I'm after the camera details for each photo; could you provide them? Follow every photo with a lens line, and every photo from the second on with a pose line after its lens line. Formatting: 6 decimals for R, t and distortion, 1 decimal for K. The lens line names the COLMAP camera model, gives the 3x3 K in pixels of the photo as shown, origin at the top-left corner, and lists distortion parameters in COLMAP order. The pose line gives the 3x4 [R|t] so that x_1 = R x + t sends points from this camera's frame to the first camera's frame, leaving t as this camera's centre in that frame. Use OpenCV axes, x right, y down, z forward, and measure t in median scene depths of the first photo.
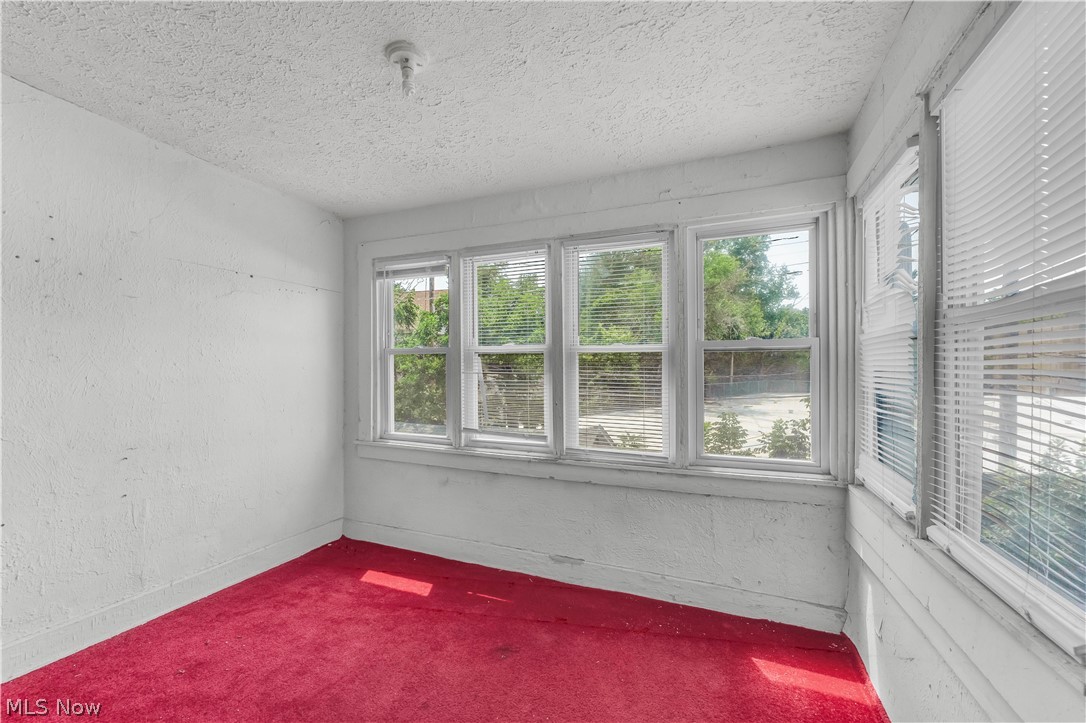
lens RADIAL K [[440.5, 0, 540.5], [0, 440.5, 364.8], [0, 0, 1]] dist [0.000525, -0.000663]
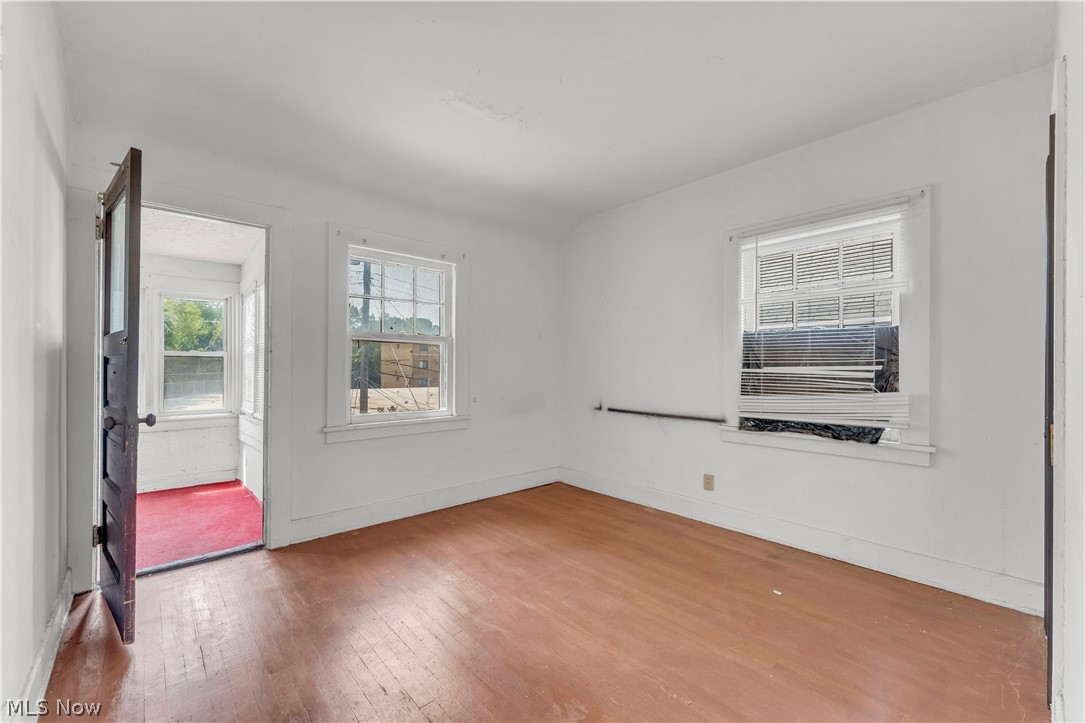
lens RADIAL K [[440.1, 0, 539.9], [0, 440.1, 364.2], [0, 0, 1]] dist [0.000525, -0.000663]
pose [[0.431222, 0.005278, 0.902230, -0.718208], [-0.004813, 0.999982, -0.003550, -0.000676], [-0.902233, -0.002812, 0.431240, -1.433675]]
